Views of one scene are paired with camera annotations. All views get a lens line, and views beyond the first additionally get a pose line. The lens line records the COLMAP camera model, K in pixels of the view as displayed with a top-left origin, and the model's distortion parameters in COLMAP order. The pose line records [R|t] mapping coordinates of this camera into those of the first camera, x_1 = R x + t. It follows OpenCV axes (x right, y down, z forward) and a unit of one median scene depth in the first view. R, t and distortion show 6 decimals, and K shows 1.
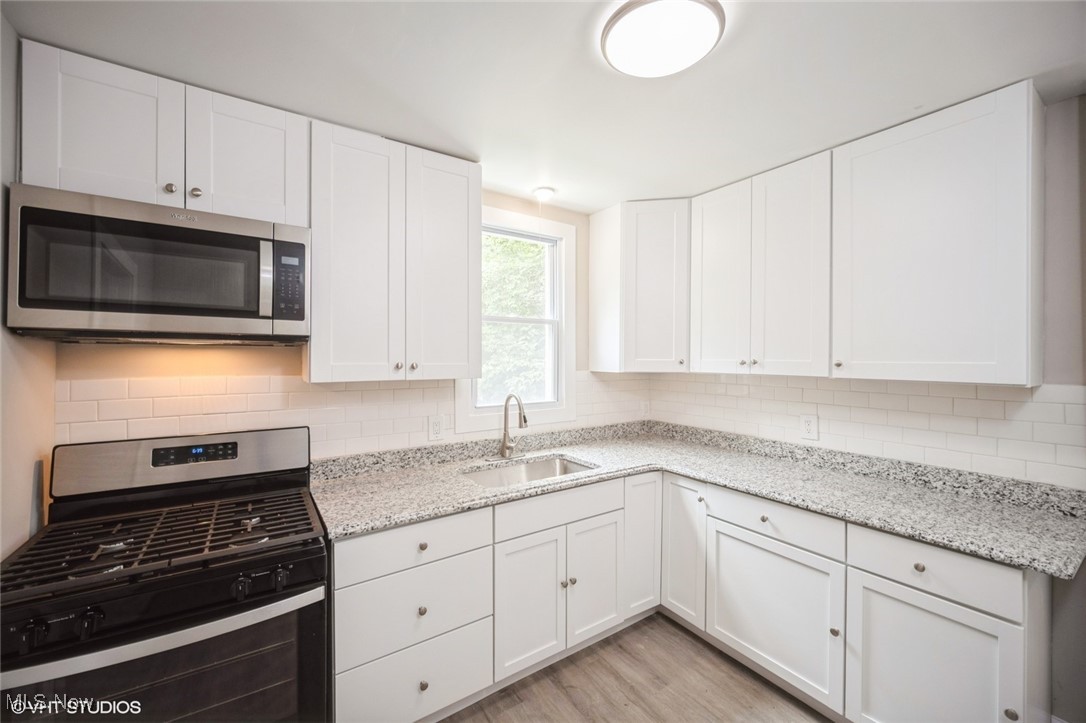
lens RADIAL K [[432.2, 0, 545.0], [0, 432.2, 355.5], [0, 0, 1]] dist [0.000209, 0.000047]
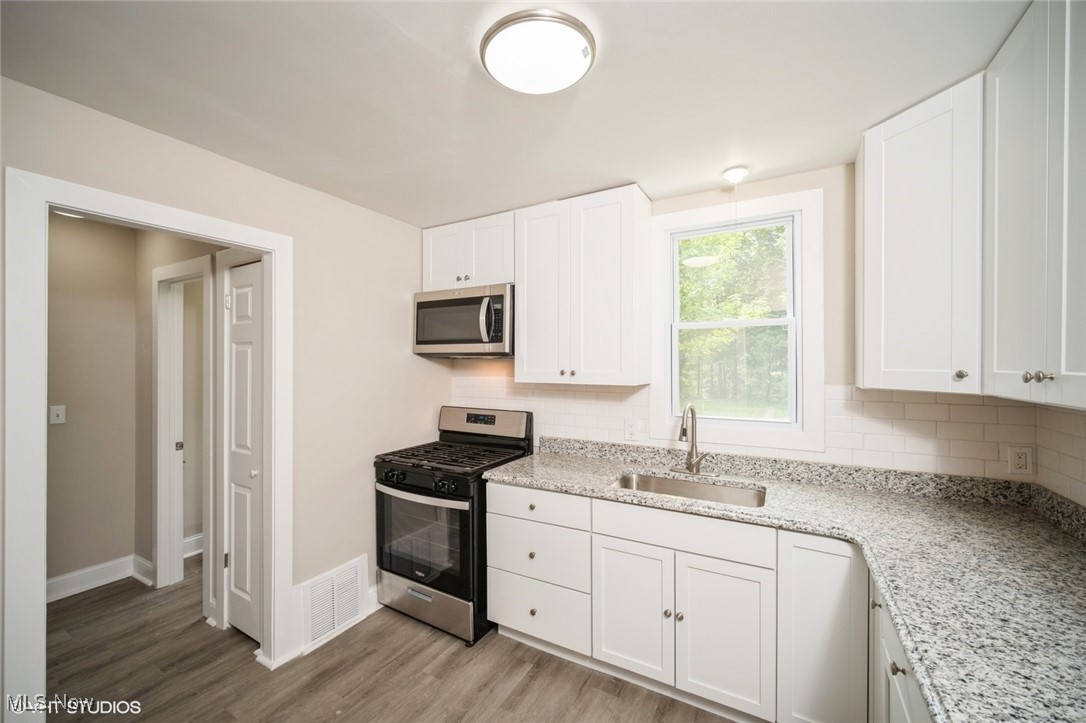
lens RADIAL K [[432.2, 0, 542.9], [0, 432.2, 364.9], [0, 0, 1]] dist [0.000209, 0.000047]
pose [[0.434377, -0.002022, -0.900729, 0.795482], [0.001840, 0.999997, -0.001357, 0.002951], [0.900729, -0.001068, 0.434380, 0.379343]]
